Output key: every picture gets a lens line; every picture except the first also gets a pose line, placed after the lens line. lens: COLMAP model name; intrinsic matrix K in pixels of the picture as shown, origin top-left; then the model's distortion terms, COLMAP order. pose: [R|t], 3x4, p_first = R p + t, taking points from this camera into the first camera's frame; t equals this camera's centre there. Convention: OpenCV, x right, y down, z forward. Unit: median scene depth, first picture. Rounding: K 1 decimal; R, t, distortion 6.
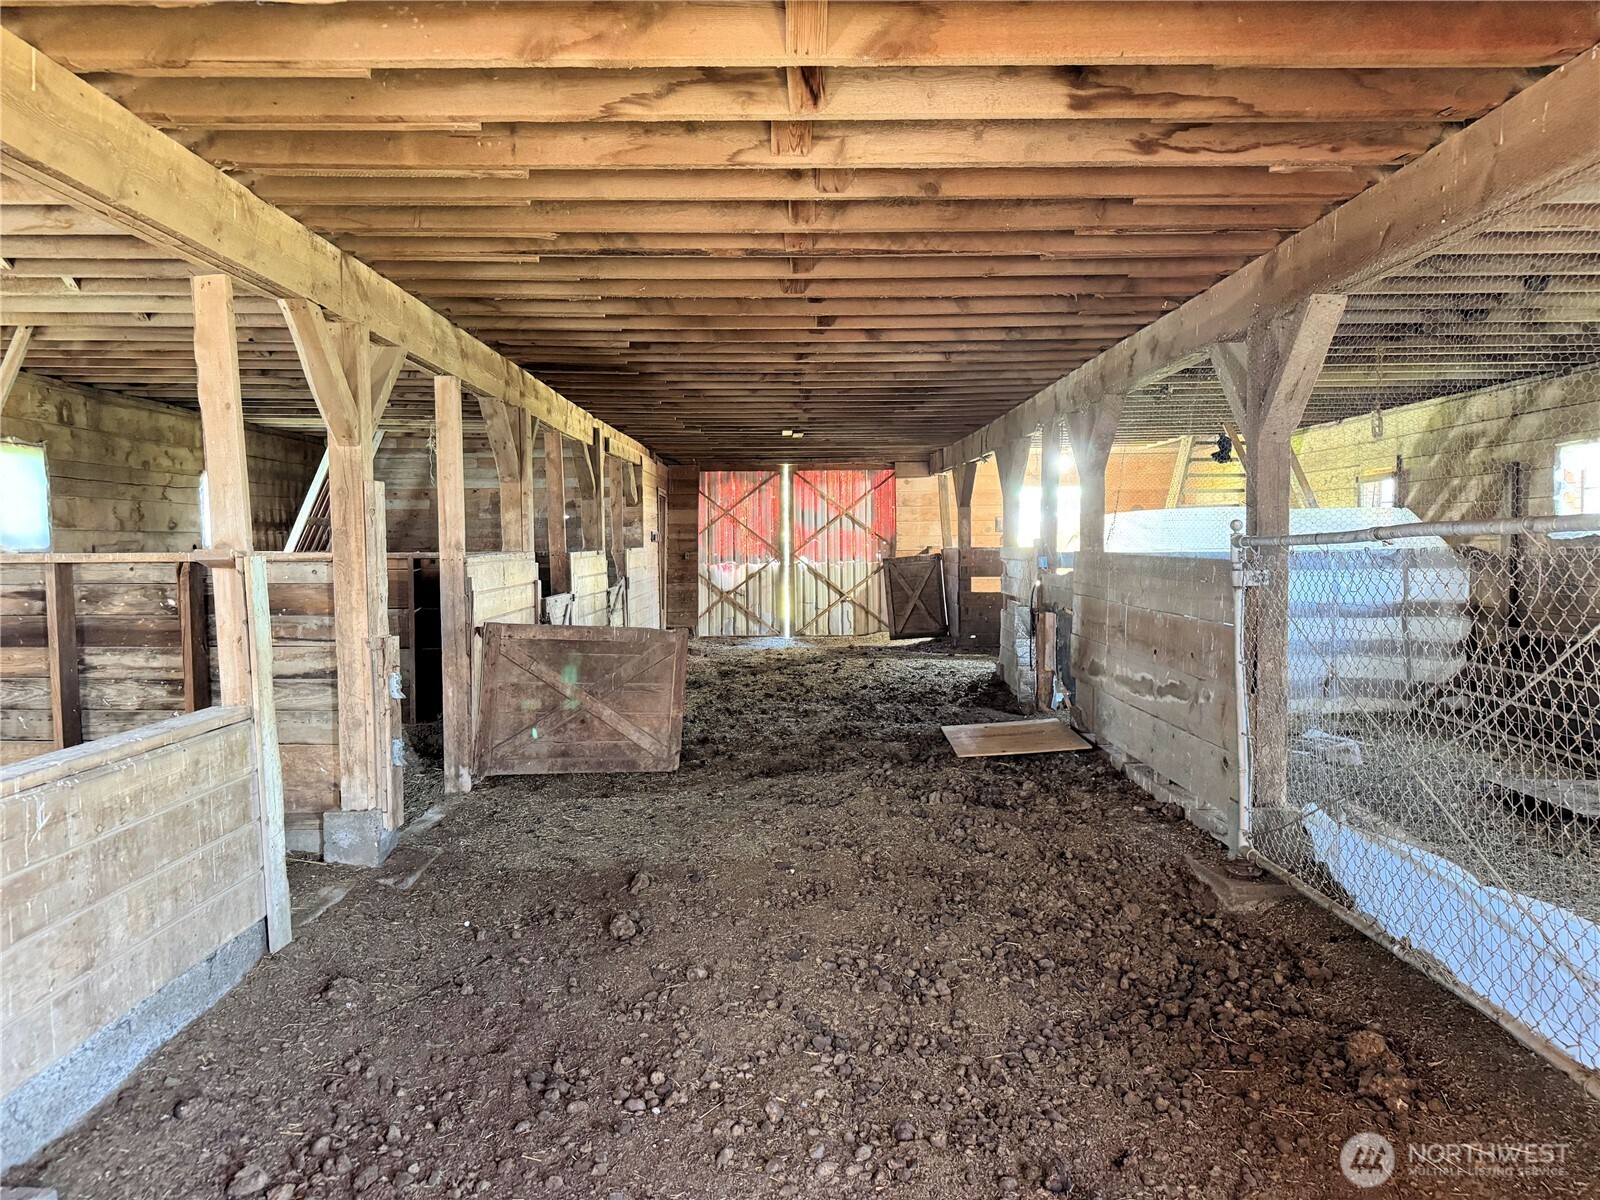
lens RADIAL K [[1127.2, 0, 801.4], [0, 1127.2, 604.0], [0, 0, 1]] dist [0.000644, 0.000460]
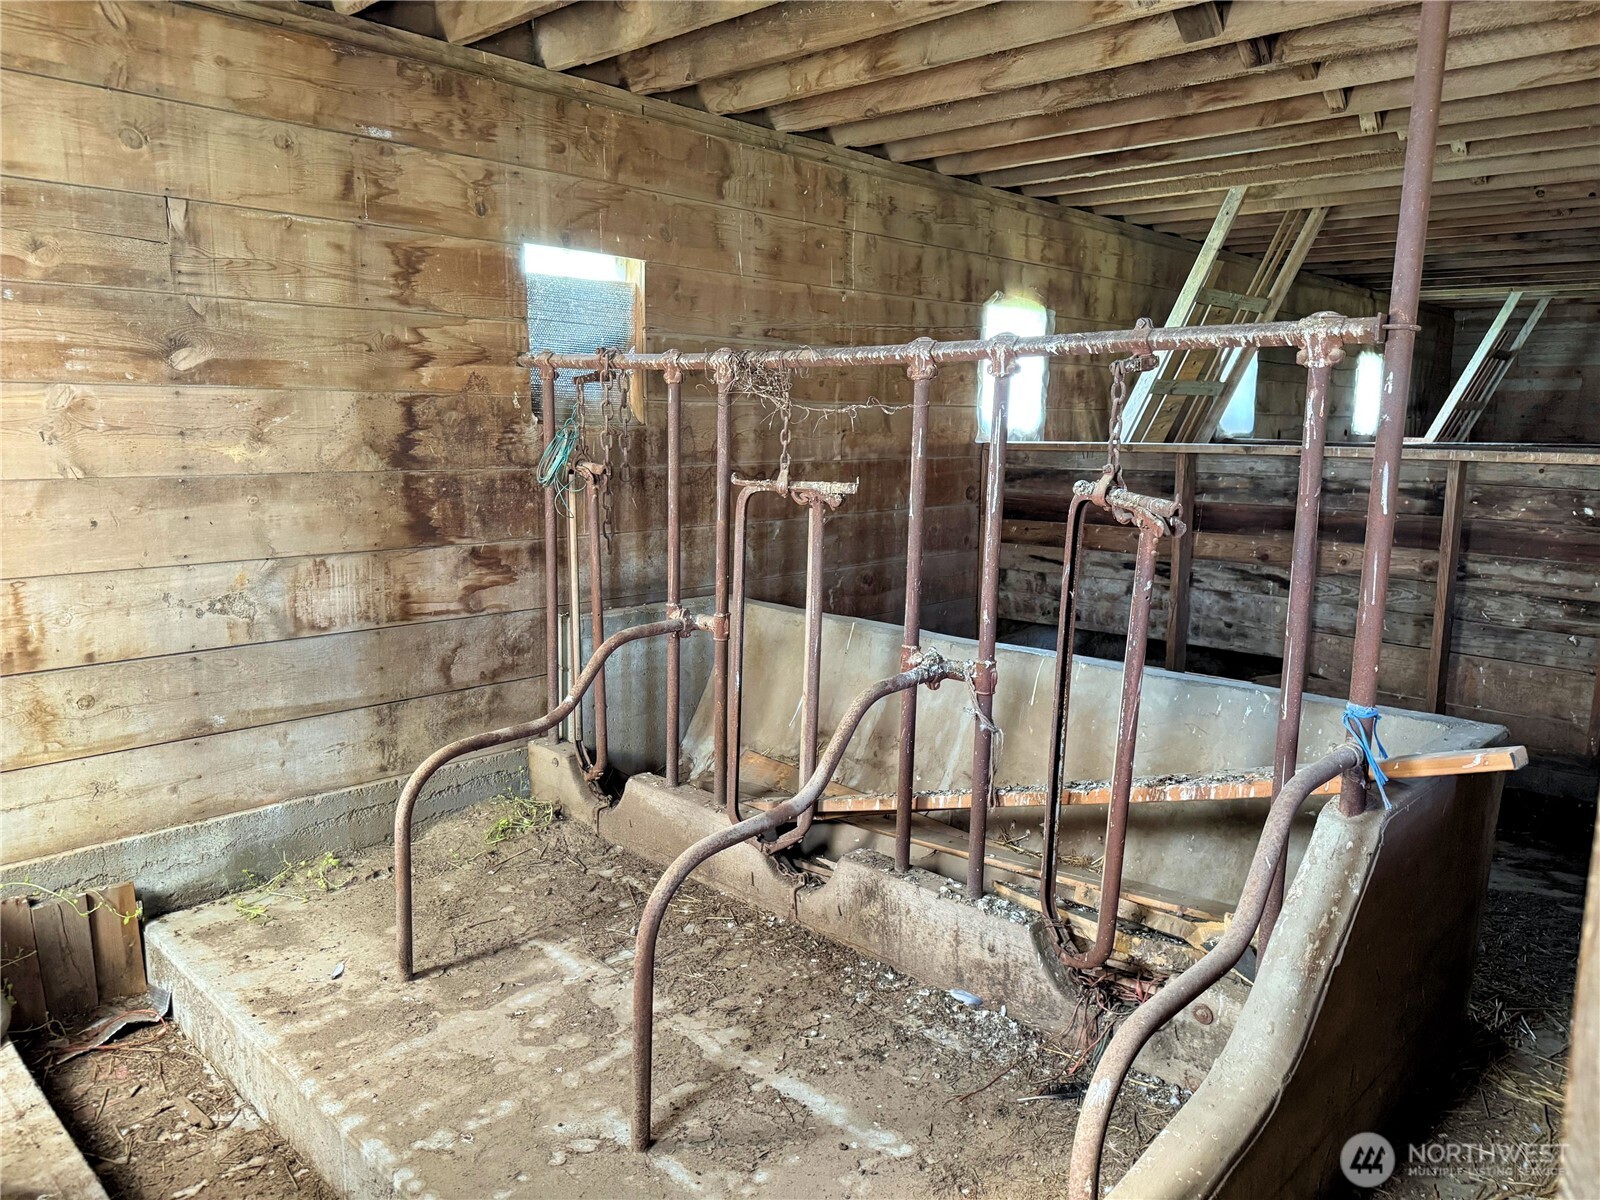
lens RADIAL K [[1127.2, 0, 800.8], [0, 1127.2, 597.3], [0, 0, 1]] dist [0.000644, 0.000460]
pose [[0.715867, 0.128106, -0.686384, -0.388054], [-0.056595, 0.990436, 0.125828, -0.010887], [0.695939, -0.051230, 0.716271, -0.042613]]
